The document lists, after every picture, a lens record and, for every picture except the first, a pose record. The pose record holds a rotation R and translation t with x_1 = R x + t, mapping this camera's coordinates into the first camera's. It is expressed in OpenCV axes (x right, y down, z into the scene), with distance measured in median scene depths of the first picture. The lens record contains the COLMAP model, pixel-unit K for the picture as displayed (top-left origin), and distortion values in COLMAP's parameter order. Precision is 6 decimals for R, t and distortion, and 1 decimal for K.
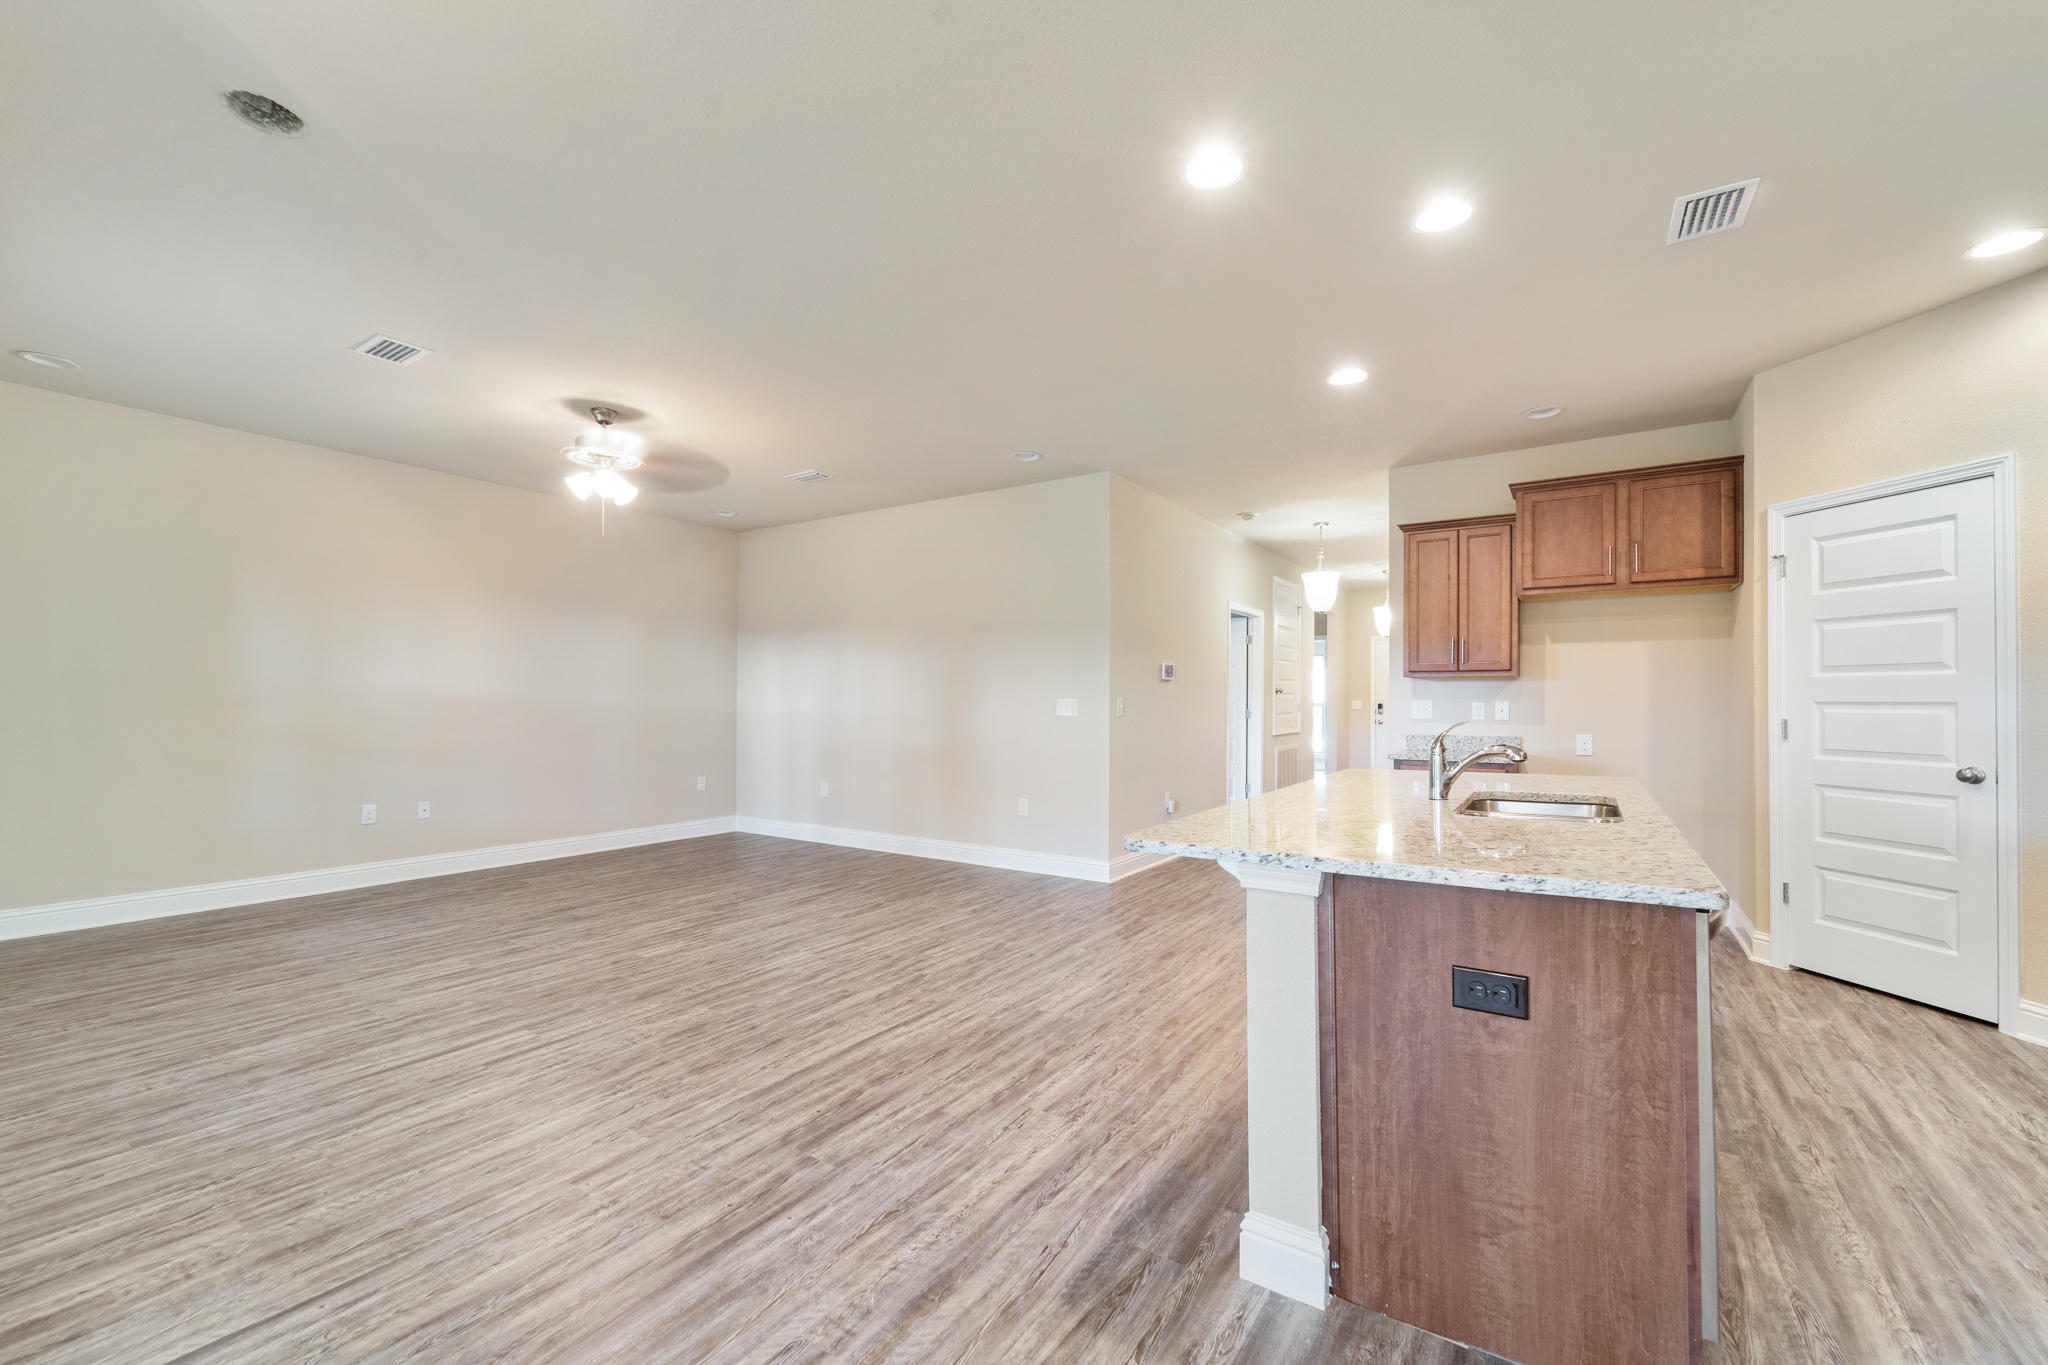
lens RADIAL K [[834.7, 0, 1023.8], [0, 834.7, 691.4], [0, 0, 1]] dist [0.000016, 0.000037]
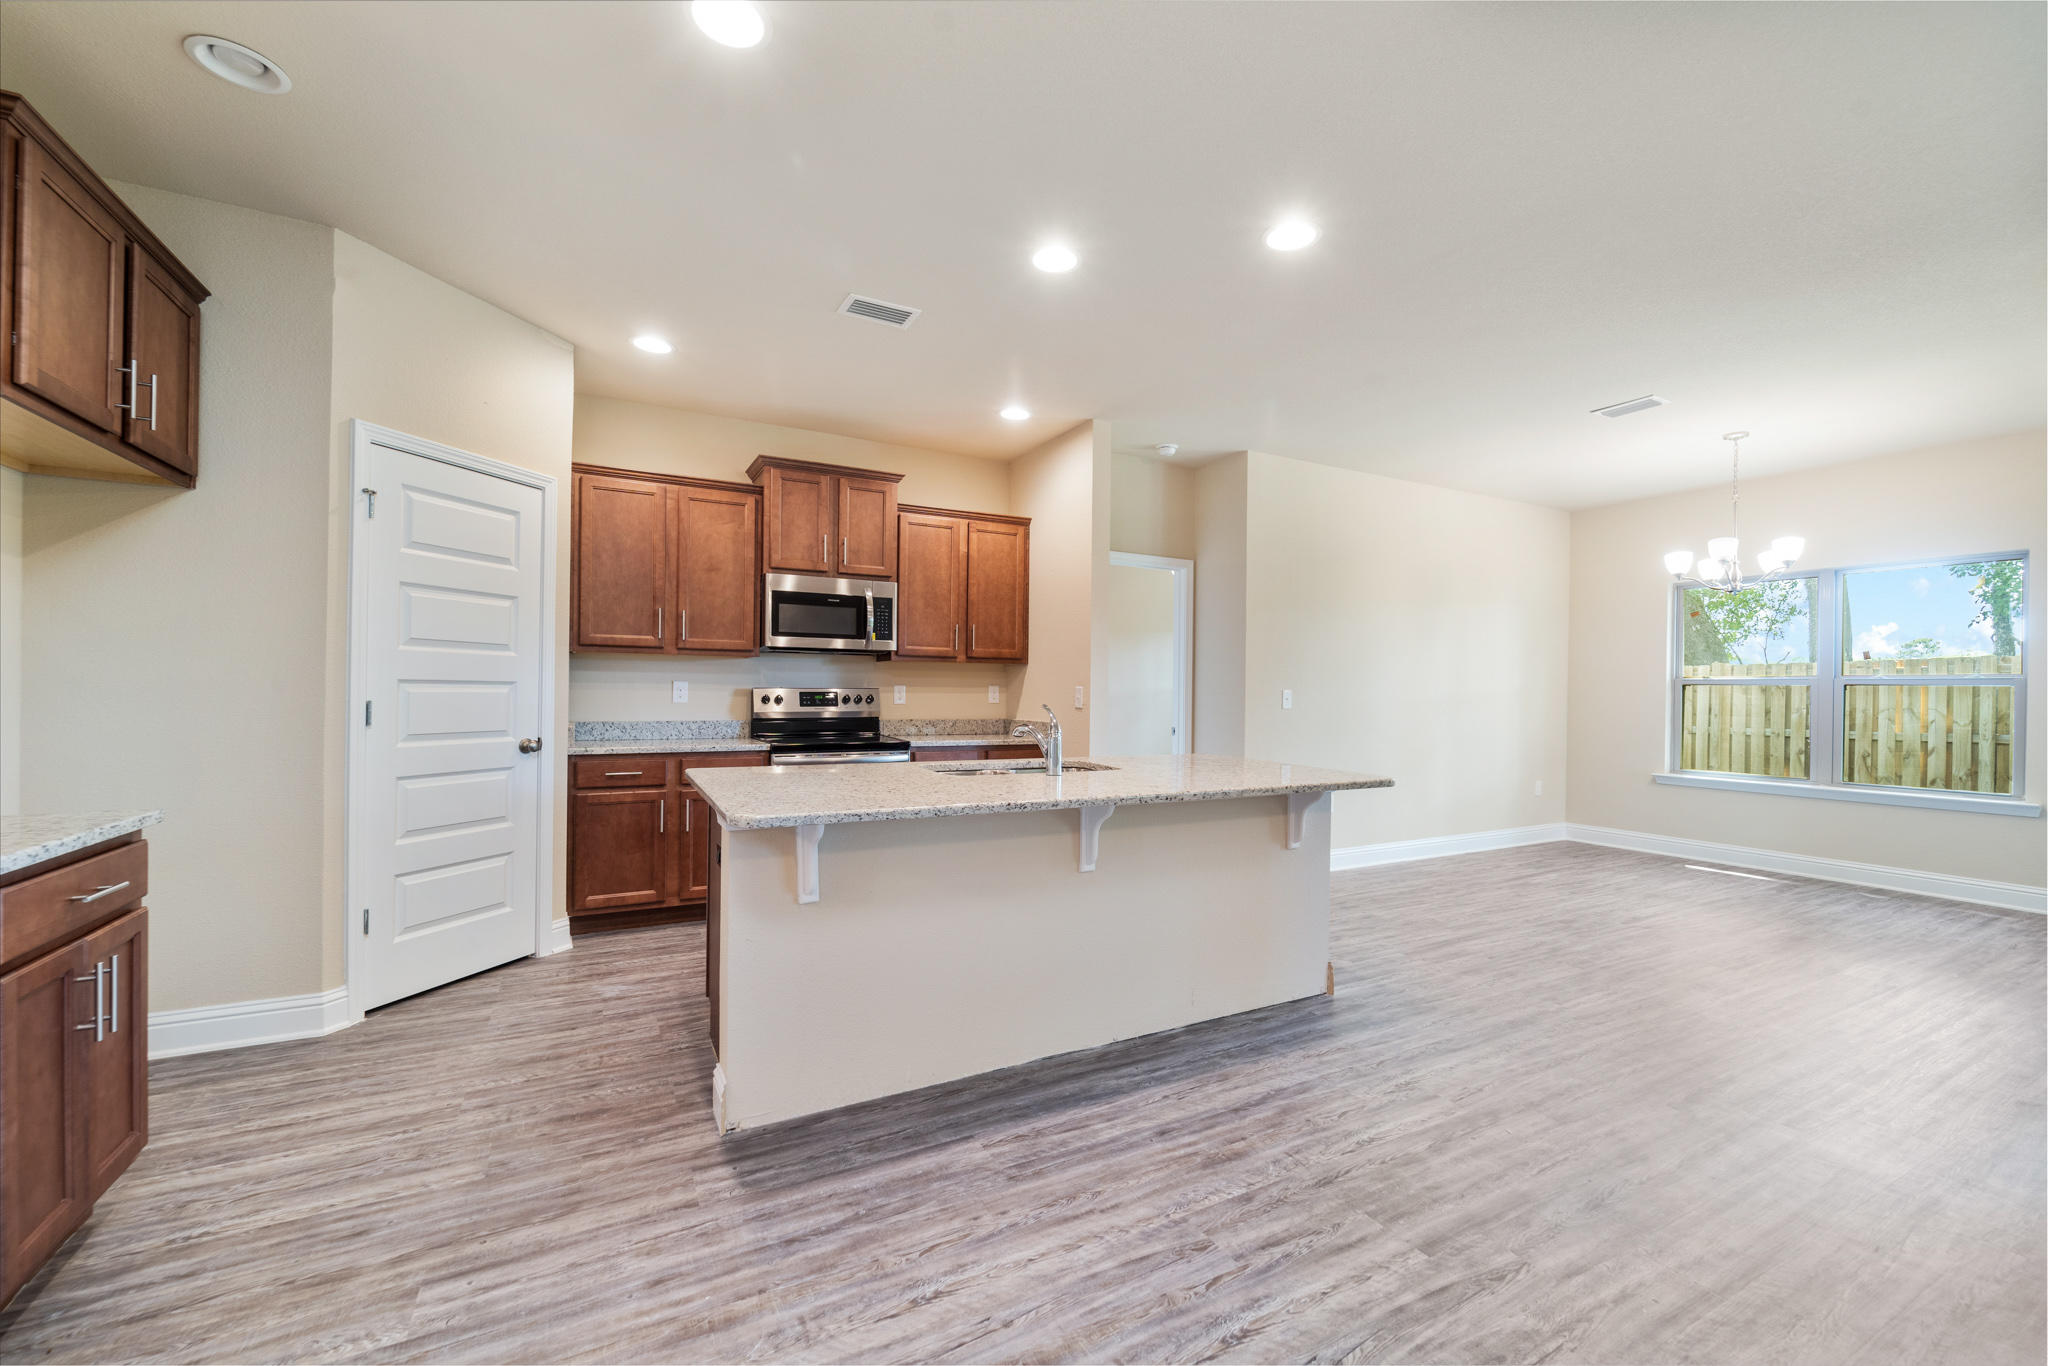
lens RADIAL K [[834.7, 0, 1026.5], [0, 834.7, 689.6], [0, 0, 1]] dist [0.000016, 0.000037]
pose [[-0.883922, -0.013493, 0.467440, -0.000725], [-0.020639, 0.999735, -0.010171, 0.023756], [-0.467179, -0.018638, -0.883966, 1.859411]]
